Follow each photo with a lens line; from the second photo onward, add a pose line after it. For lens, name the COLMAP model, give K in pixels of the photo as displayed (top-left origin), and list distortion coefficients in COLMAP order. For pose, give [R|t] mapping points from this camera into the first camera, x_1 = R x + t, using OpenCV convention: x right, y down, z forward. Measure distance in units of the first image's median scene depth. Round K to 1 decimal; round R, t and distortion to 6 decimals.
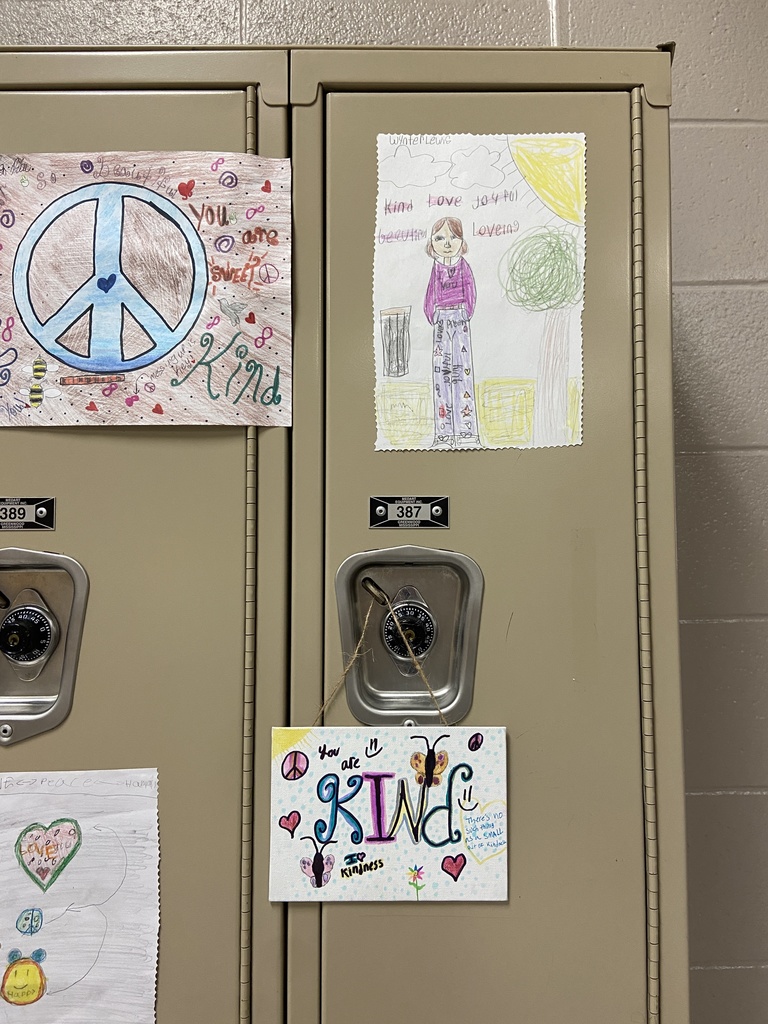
lens RADIAL K [[1096.2, 0, 423.1], [0, 1096.2, 527.9], [0, 0, 1]] dist [0.225220, -0.637373]
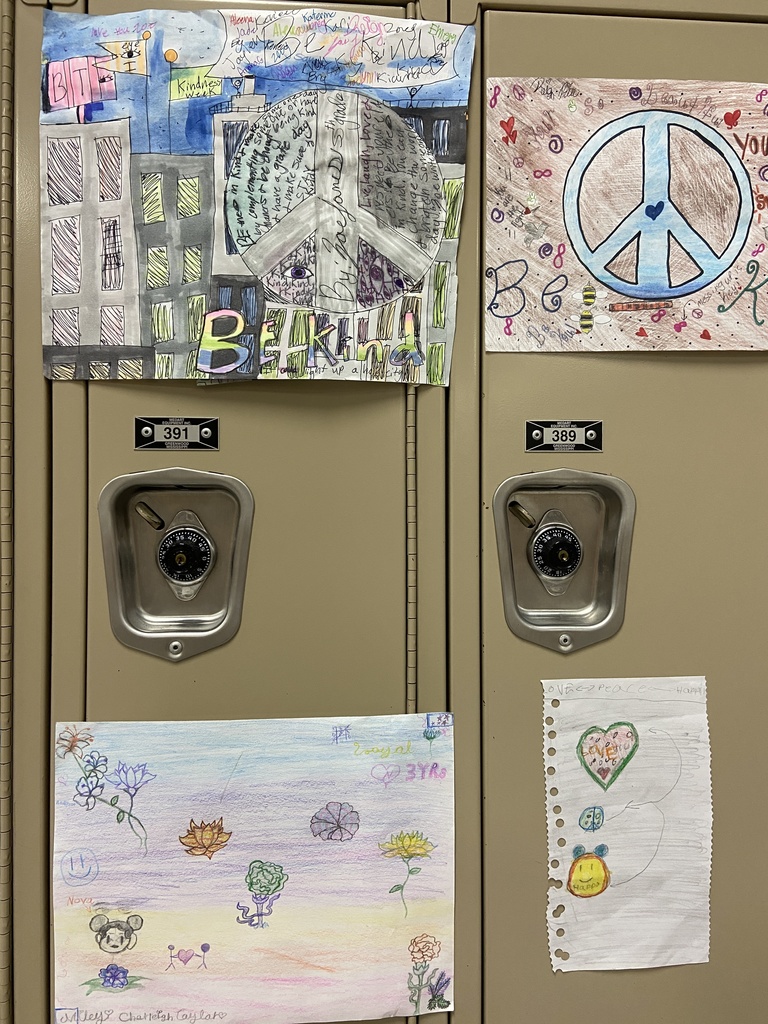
lens RADIAL K [[1096.2, 0, 423.1], [0, 1096.2, 527.9], [0, 0, 1]] dist [0.225220, -0.637373]
pose [[0.998276, 0.004151, 0.058540, -0.556414], [-0.008192, 0.997586, 0.068957, 0.003181], [-0.058112, -0.069317, 0.995901, -0.031537]]
